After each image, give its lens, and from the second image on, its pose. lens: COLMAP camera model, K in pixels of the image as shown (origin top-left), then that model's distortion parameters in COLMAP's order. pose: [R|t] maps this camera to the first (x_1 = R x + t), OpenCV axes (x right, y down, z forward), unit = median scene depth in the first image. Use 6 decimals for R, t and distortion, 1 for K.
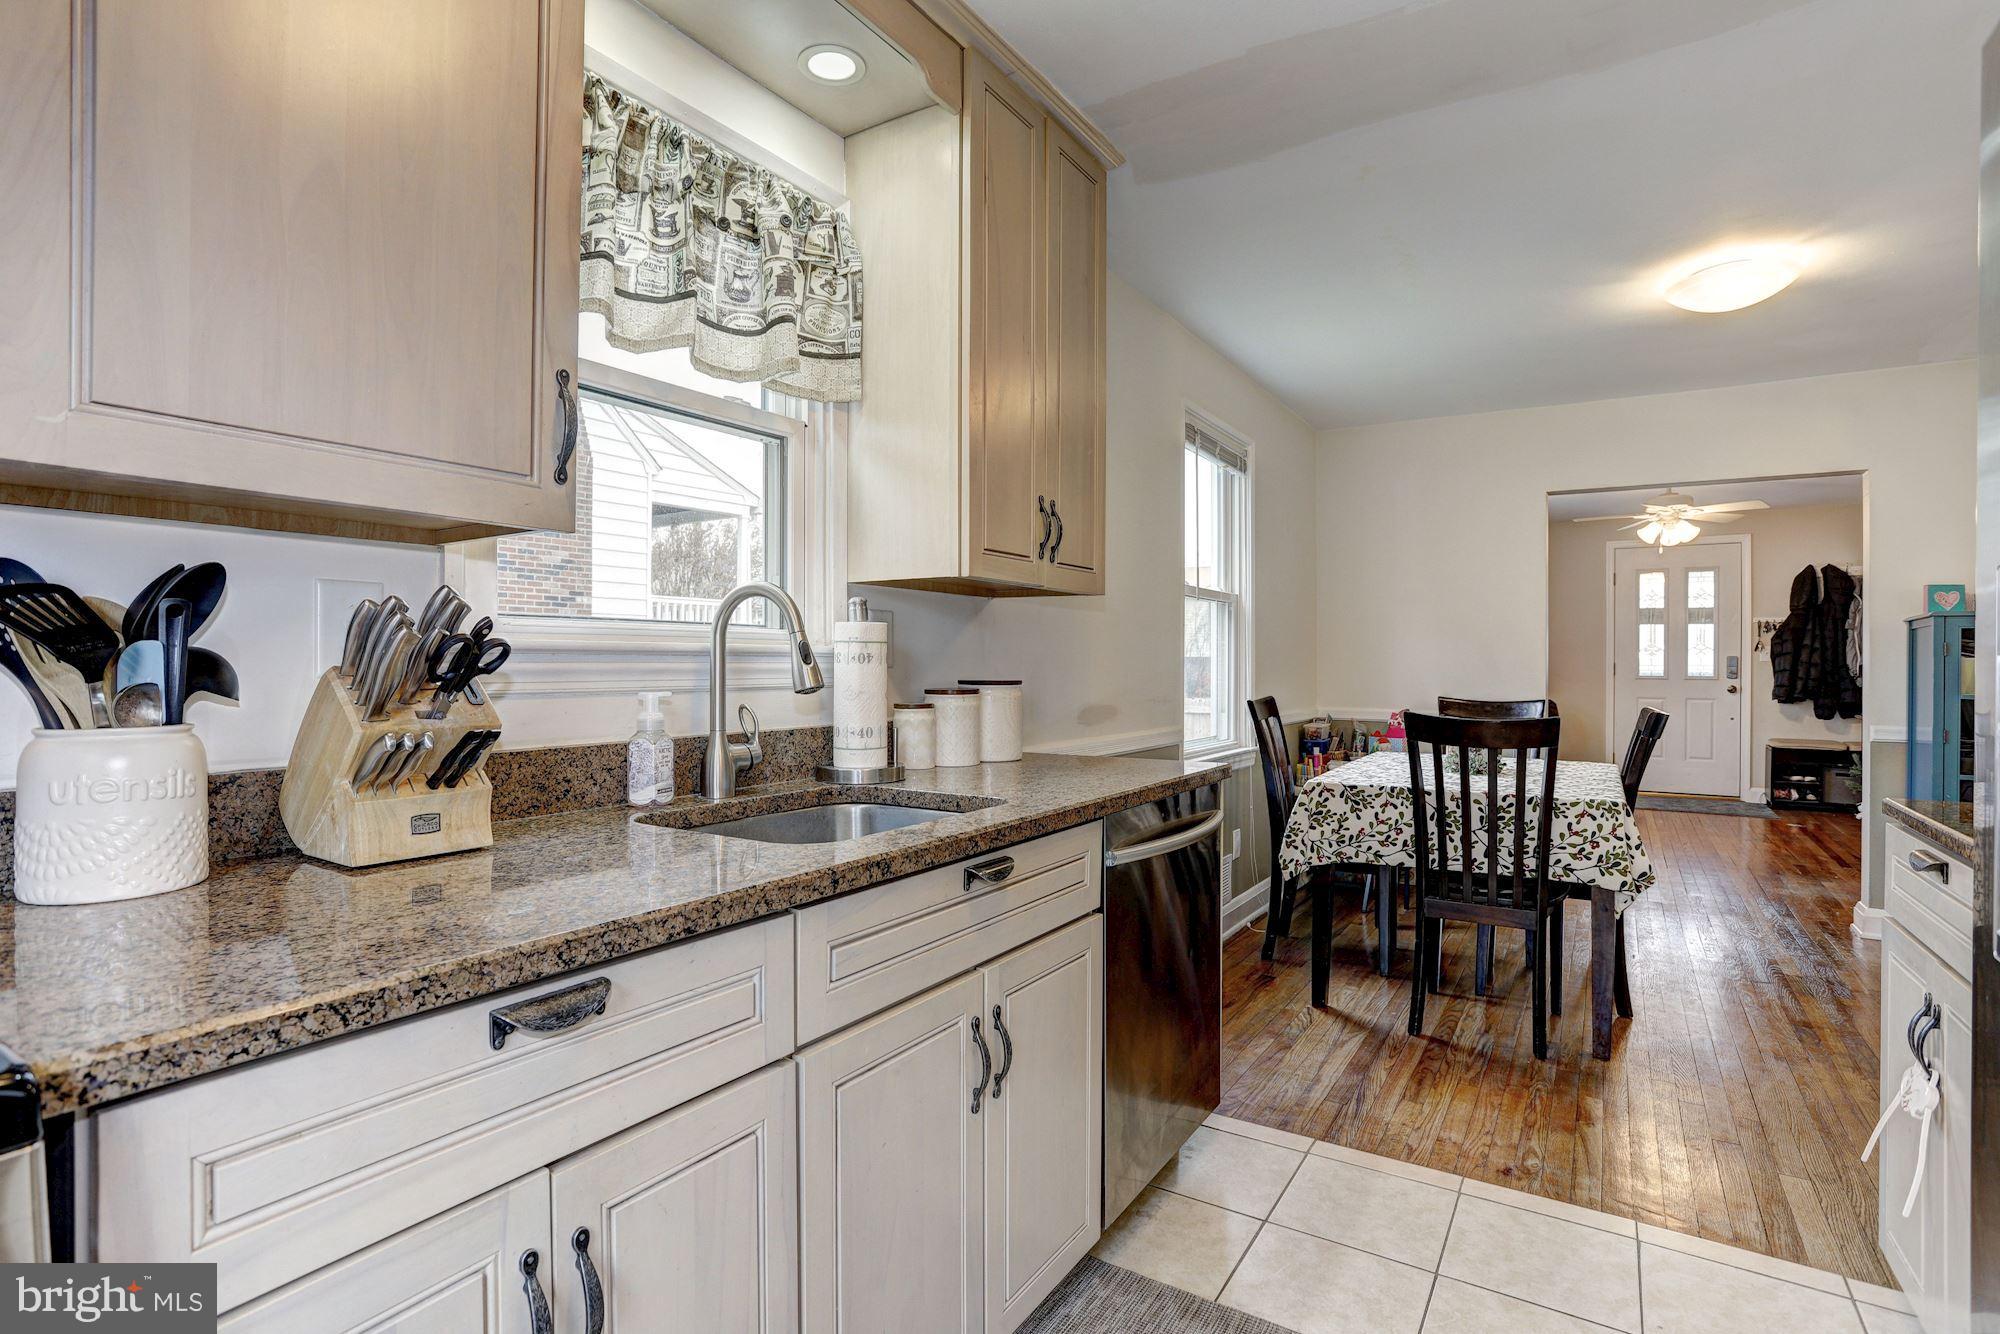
lens RADIAL K [[982.1, 0, 989.7], [0, 982.1, 665.6], [0, 0, 1]] dist [-0.071921, 0.038189]
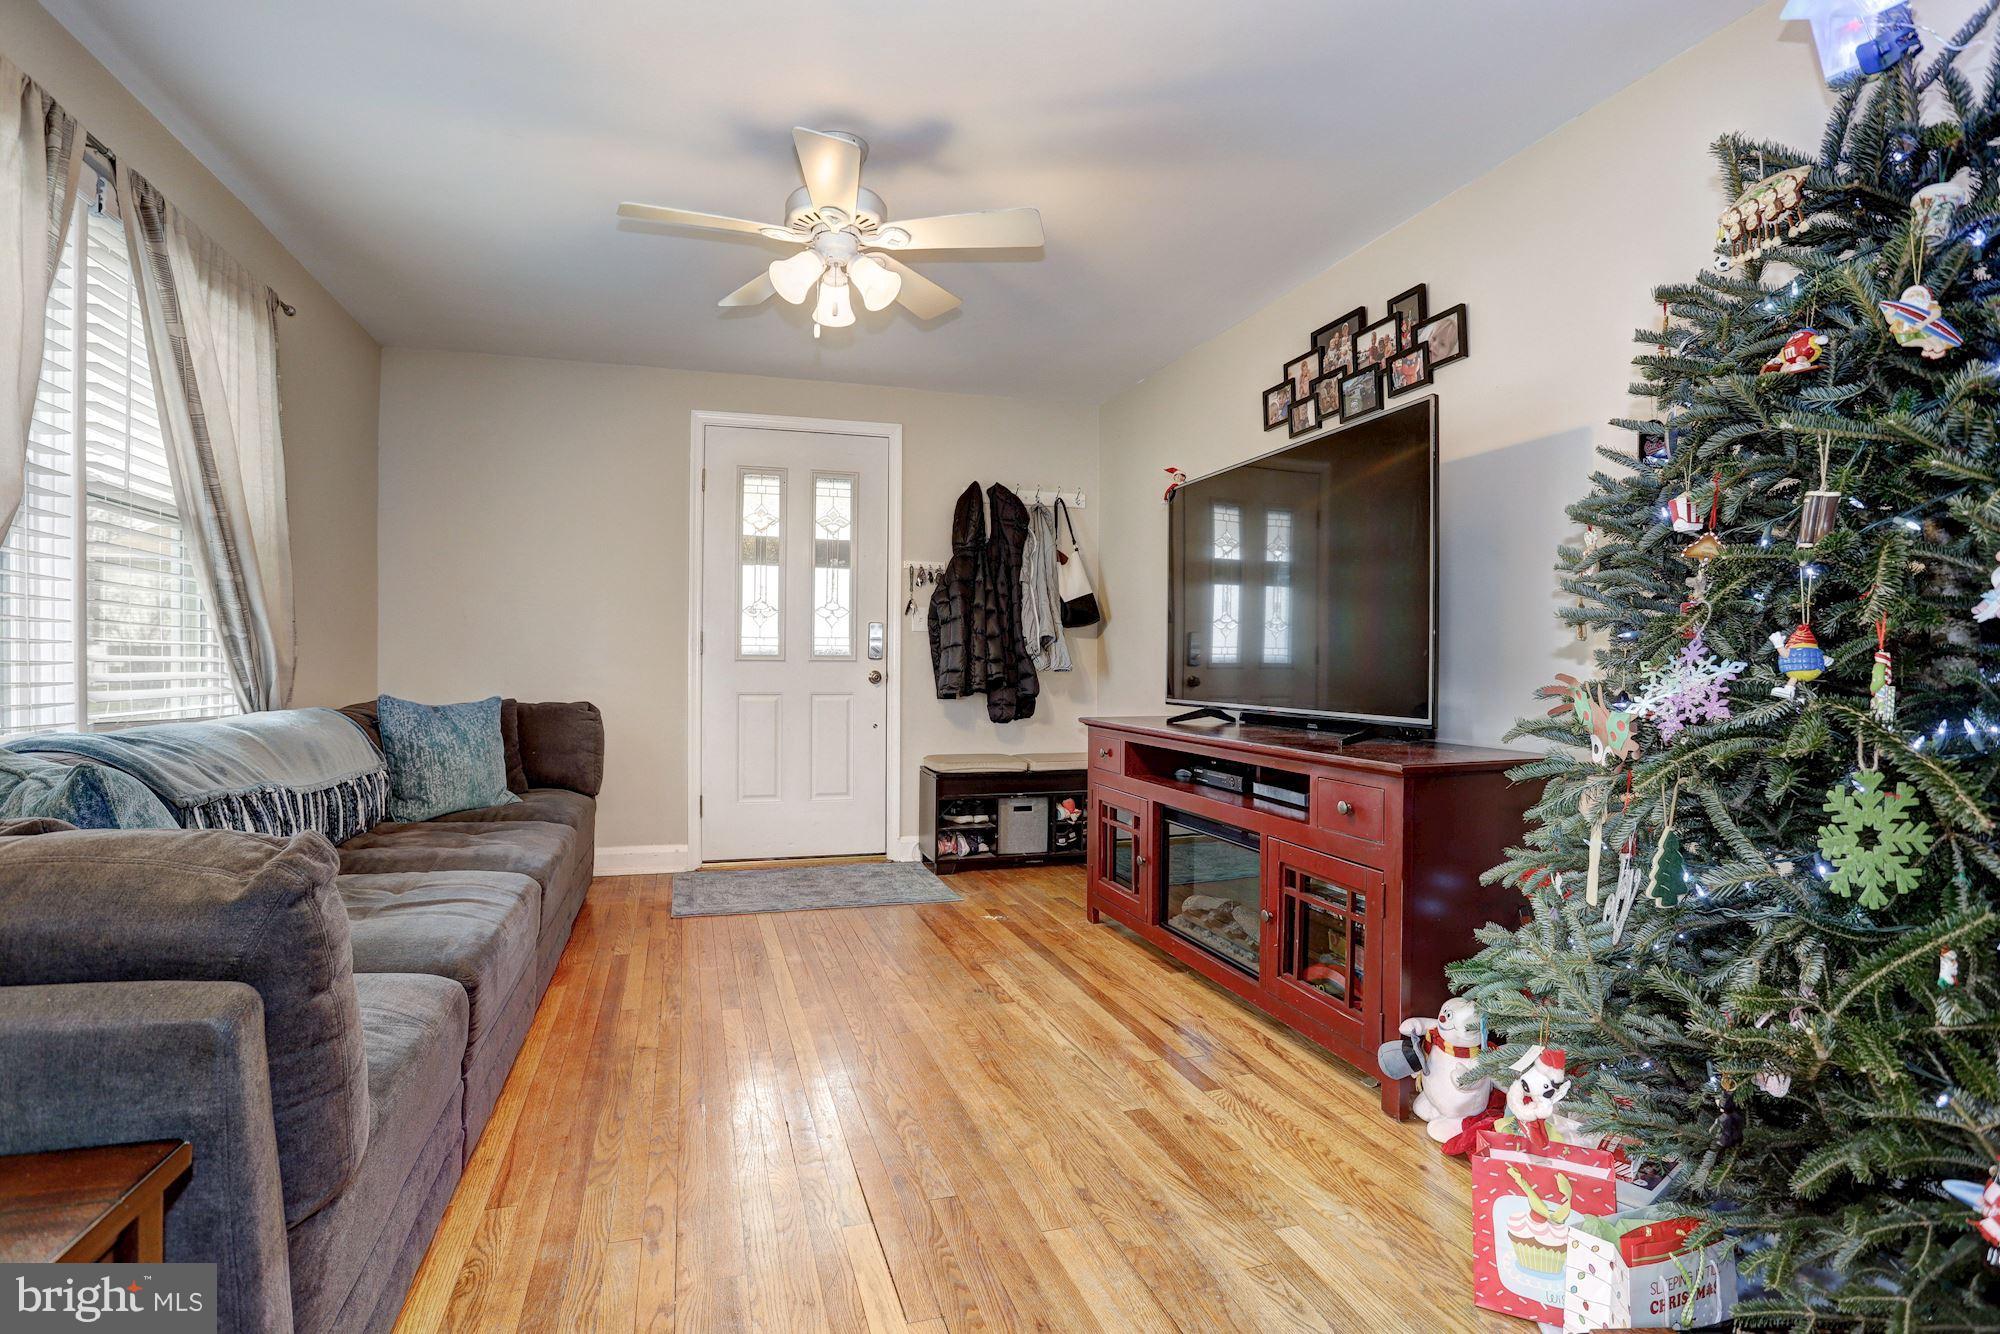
lens RADIAL K [[982.1, 0, 989.7], [0, 982.1, 665.6], [0, 0, 1]] dist [-0.071921, 0.038189]
pose [[0.642988, -0.002413, 0.765873, 0.746761], [-0.003802, 0.999973, 0.006342, 0.028098], [-0.765867, -0.006990, 0.642961, 1.166823]]
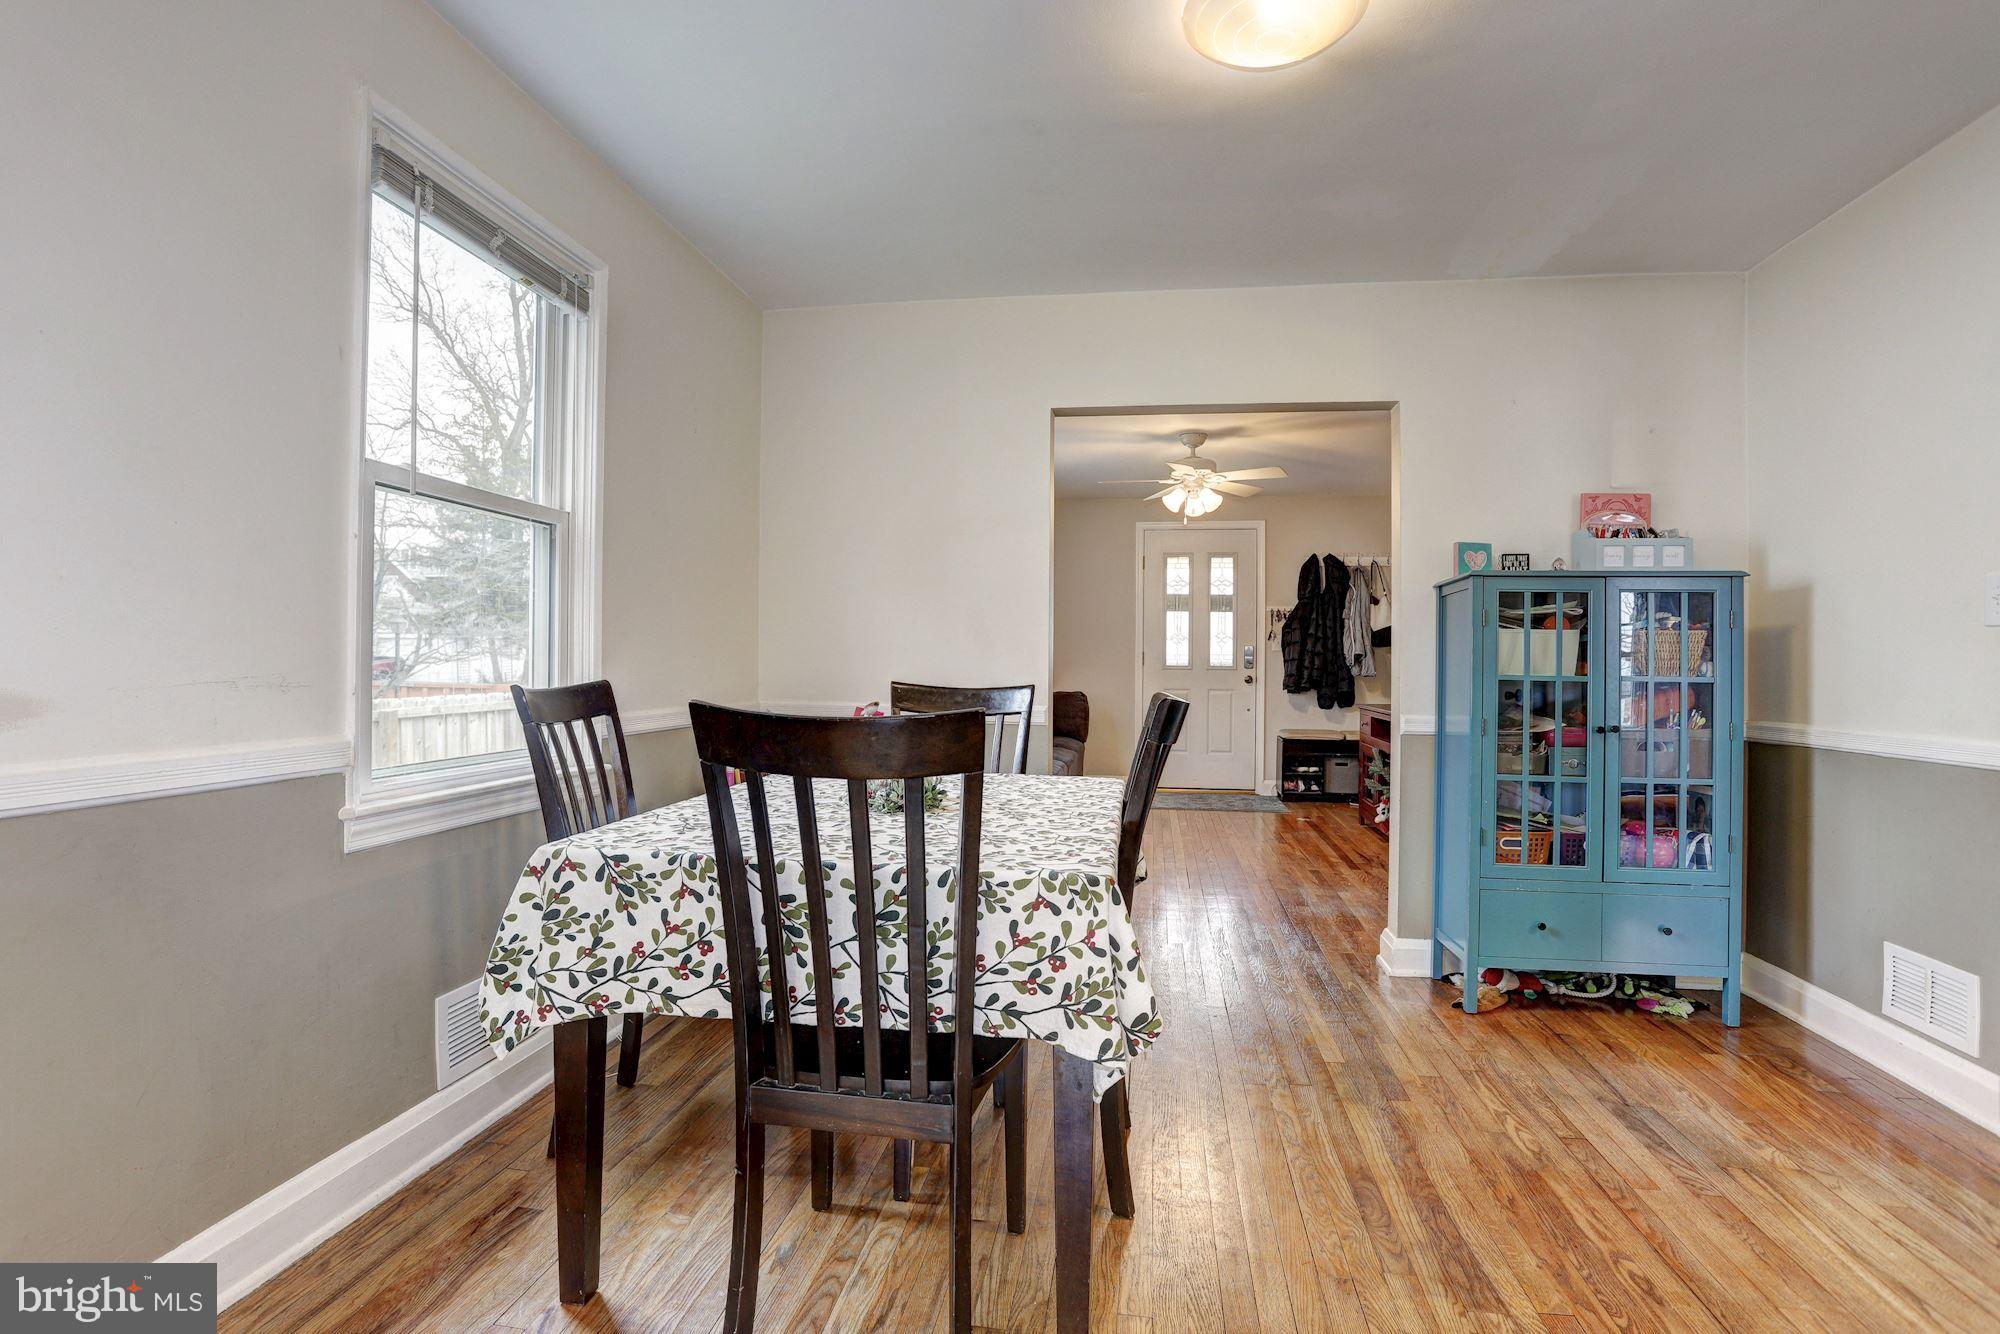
lens RADIAL K [[982.1, 0, 989.7], [0, 982.1, 665.6], [0, 0, 1]] dist [-0.071921, 0.038189]
pose [[0.916498, 0.003068, 0.400027, 0.297507], [-0.003508, 0.999994, 0.000368, 0.024001], [-0.400023, -0.001740, 0.916503, 0.413232]]
